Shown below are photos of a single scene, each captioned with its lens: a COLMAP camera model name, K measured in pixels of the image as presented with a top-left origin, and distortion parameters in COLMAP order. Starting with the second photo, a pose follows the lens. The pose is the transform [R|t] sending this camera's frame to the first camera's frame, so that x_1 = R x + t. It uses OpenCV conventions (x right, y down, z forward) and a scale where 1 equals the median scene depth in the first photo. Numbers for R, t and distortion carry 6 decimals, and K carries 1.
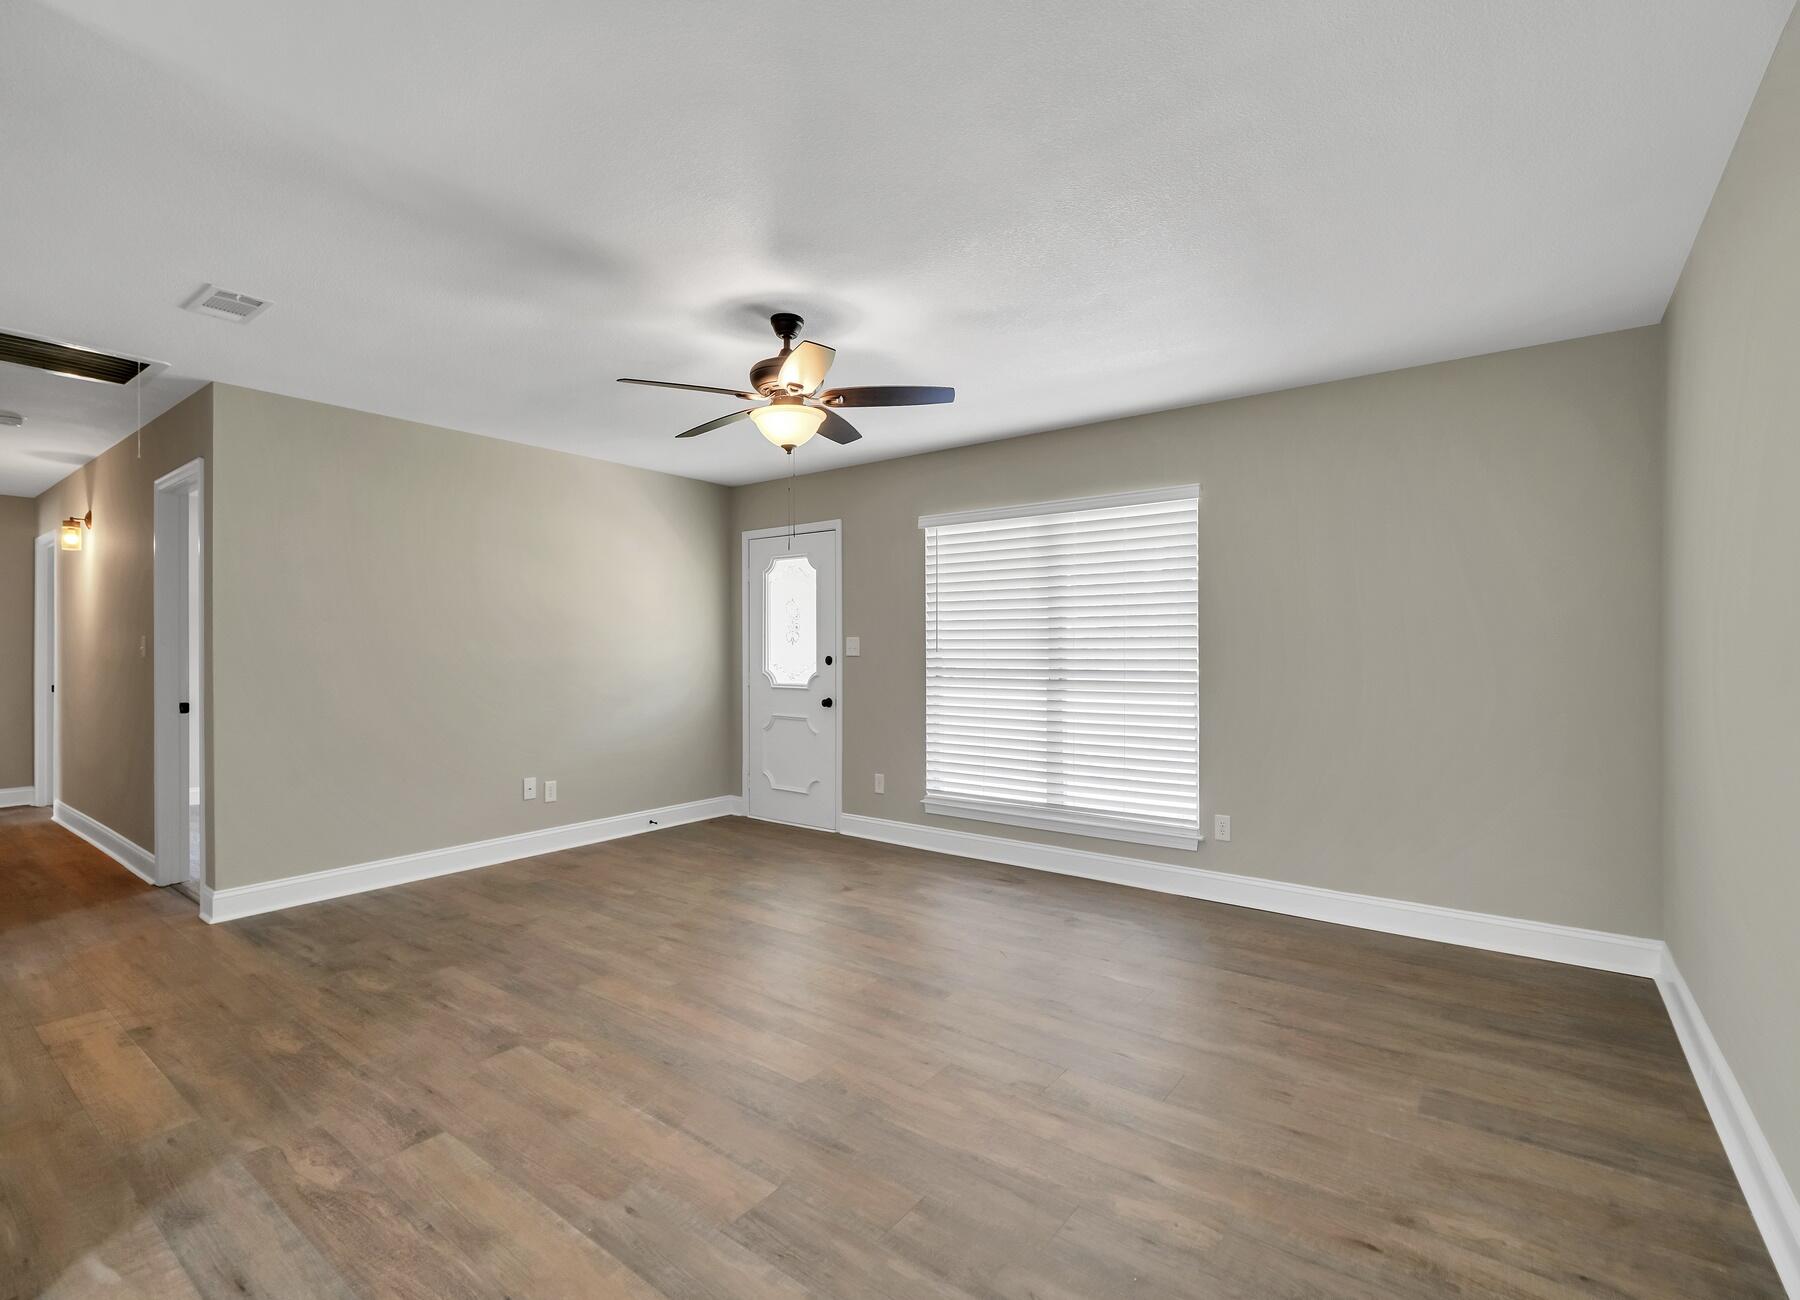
lens RADIAL K [[824.8, 0, 891.5], [0, 824.8, 645.5], [0, 0, 1]] dist [0.000199, -0.000156]
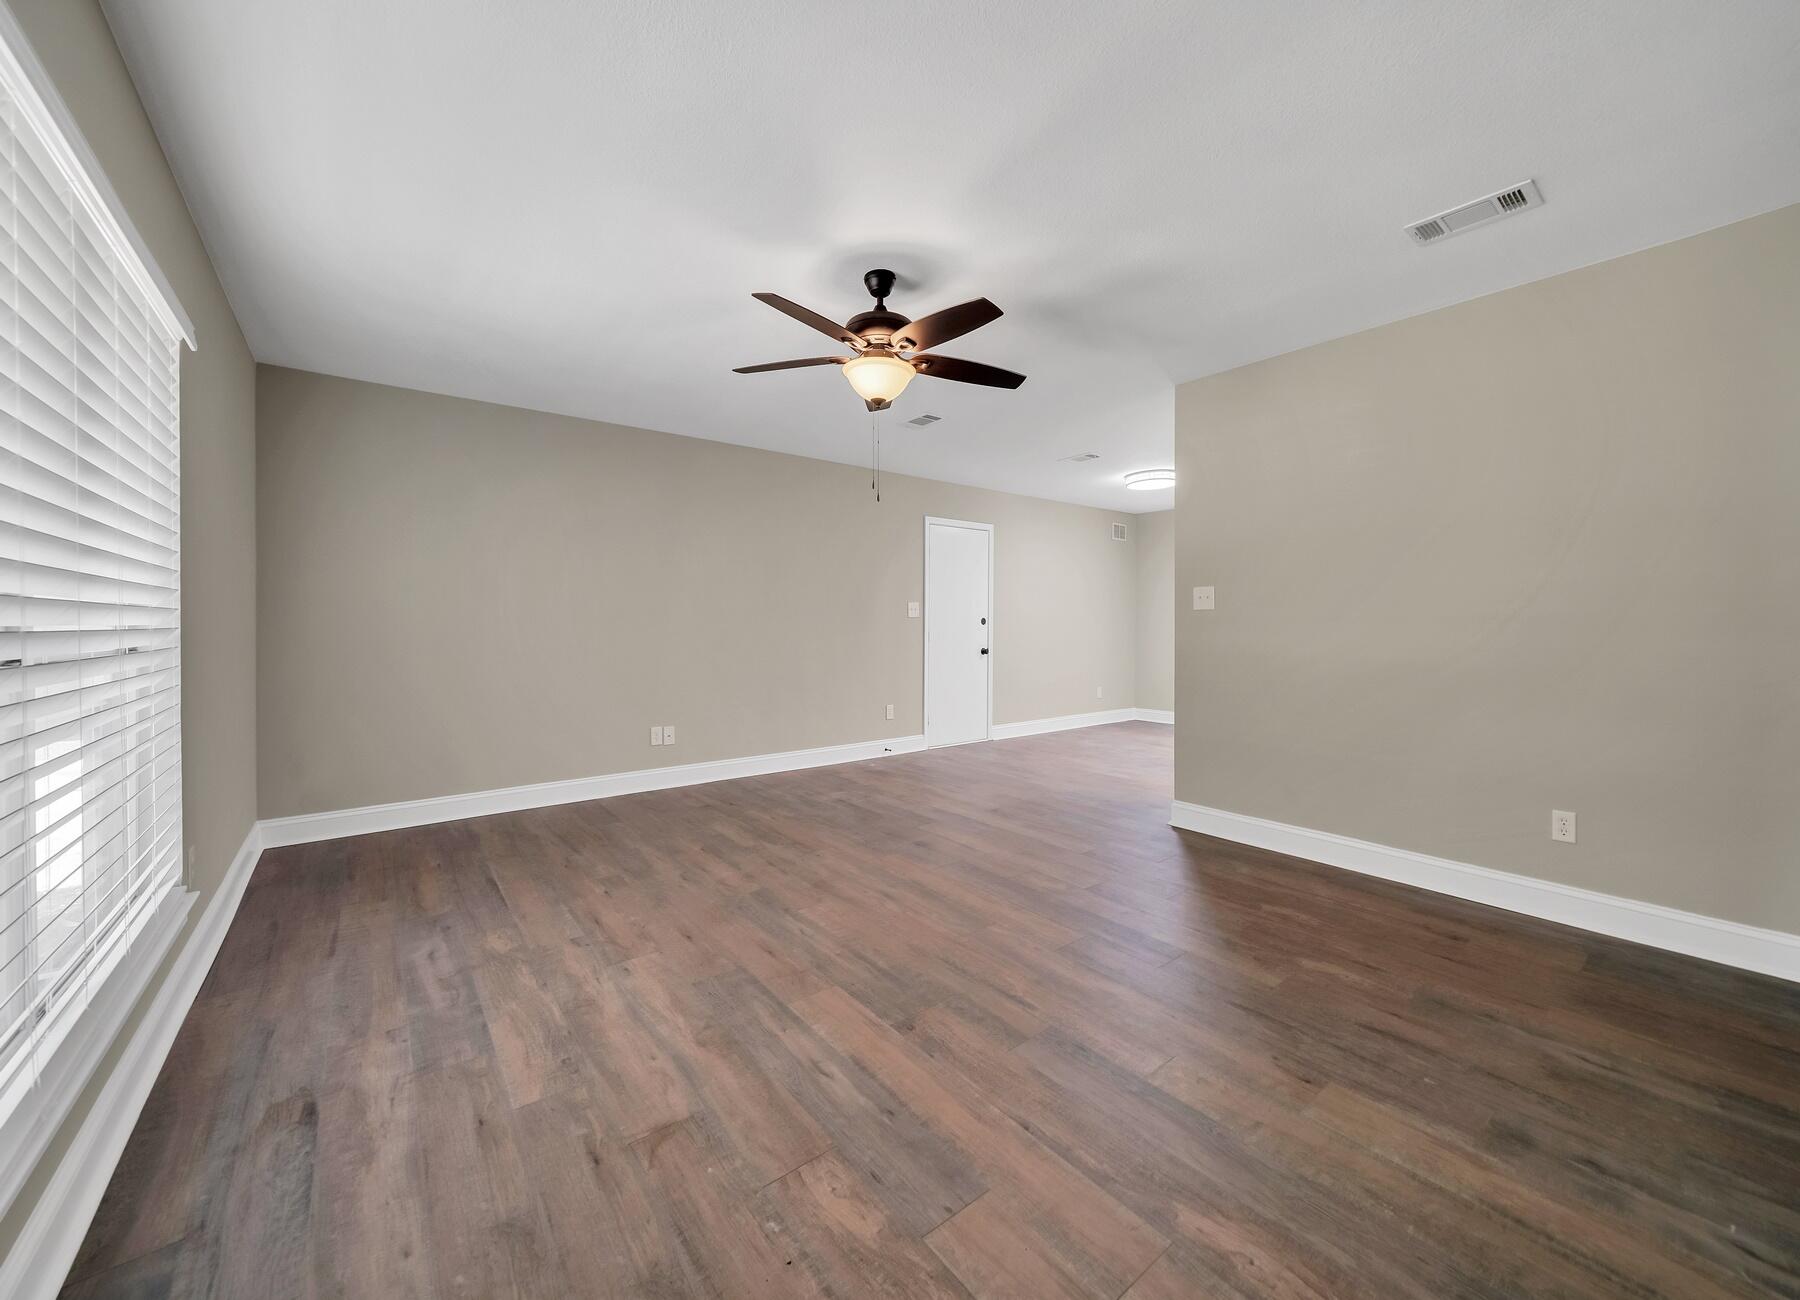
lens RADIAL K [[677.2, 0, 892.5], [0, 677.2, 636.2], [0, 0, 1]] dist [-0.000956, 0.000087]
pose [[-0.965156, -0.002549, 0.261662, -0.355893], [0.000544, 0.999931, 0.011749, 0.042882], [-0.261673, 0.011482, -0.965088, 1.779015]]
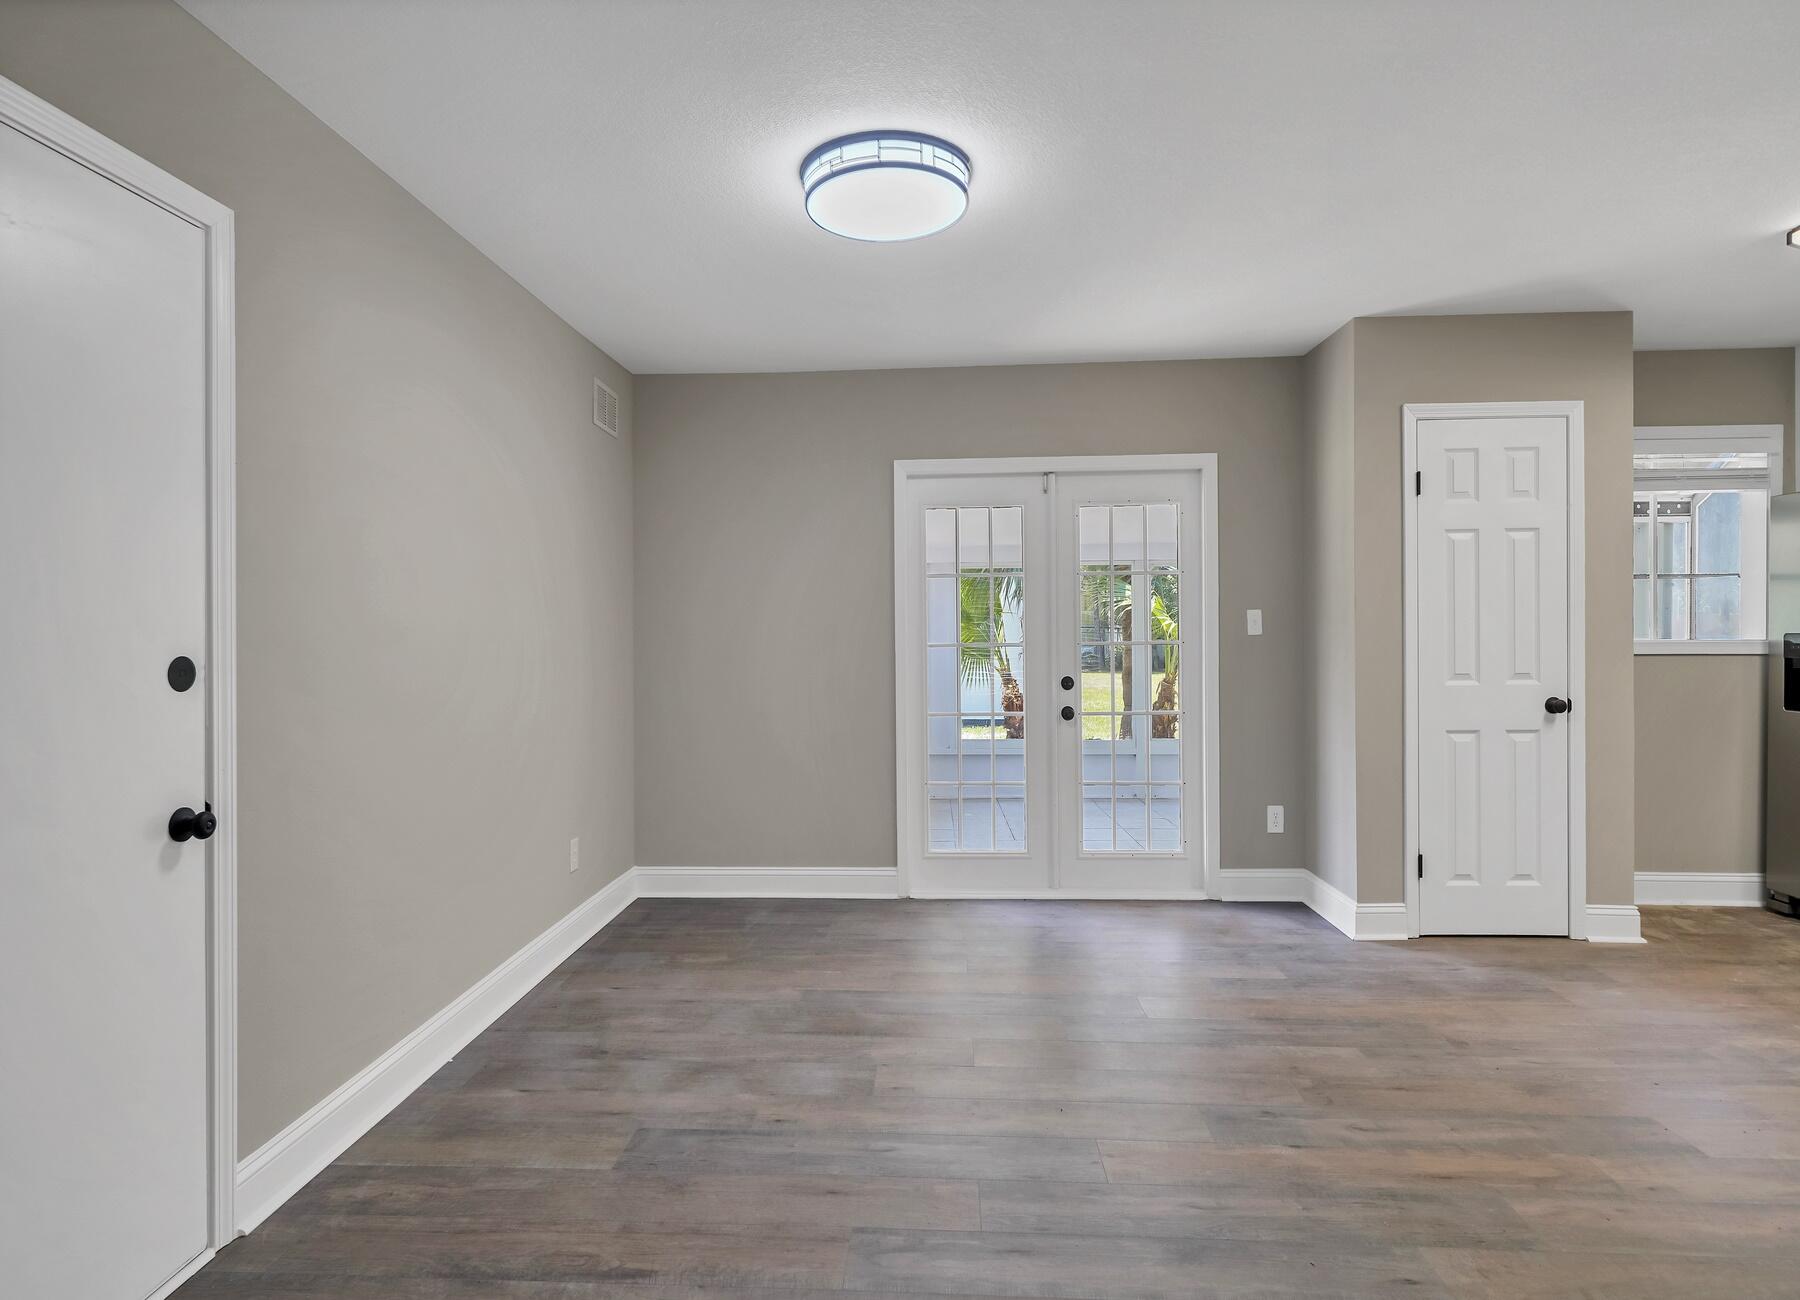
lens RADIAL K [[916.4, 0, 884.7], [0, 916.4, 637.5], [0, 0, 1]] dist [-0.000715, 0.000193]
pose [[-0.834839, 0.010909, -0.550386, -0.128632], [0.008445, 0.999940, 0.007010, -0.001293], [0.550429, 0.001204, -0.834881, 0.378502]]
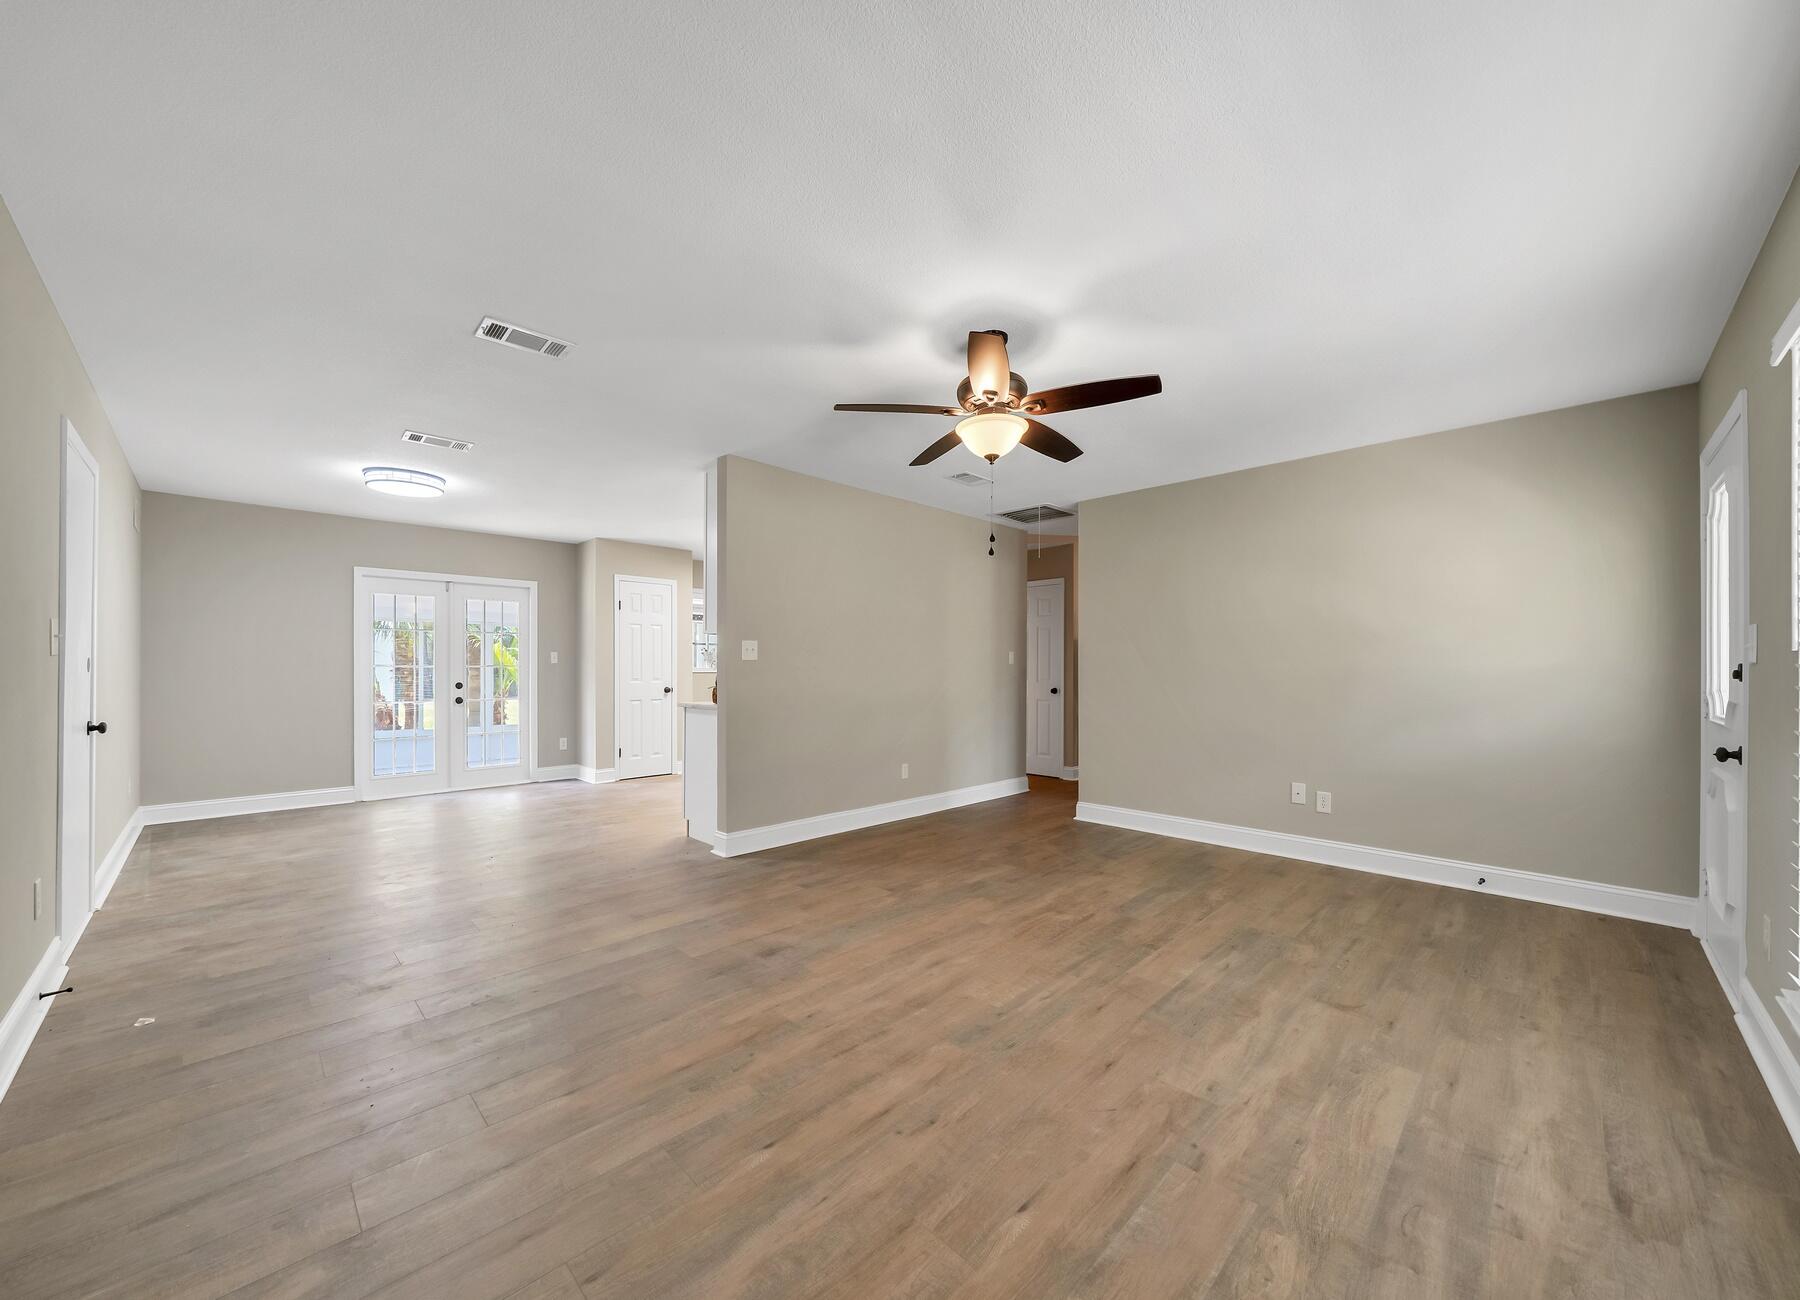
lens RADIAL K [[670.6, 0, 886.3], [0, 670.6, 666.7], [0, 0, 1]] dist [-0.000850, -0.000001]
pose [[-0.144203, -0.003816, -0.989541, 0.729500], [0.000795, 0.999992, -0.003972, 0.030006], [0.989548, -0.001359, -0.144199, 0.972098]]
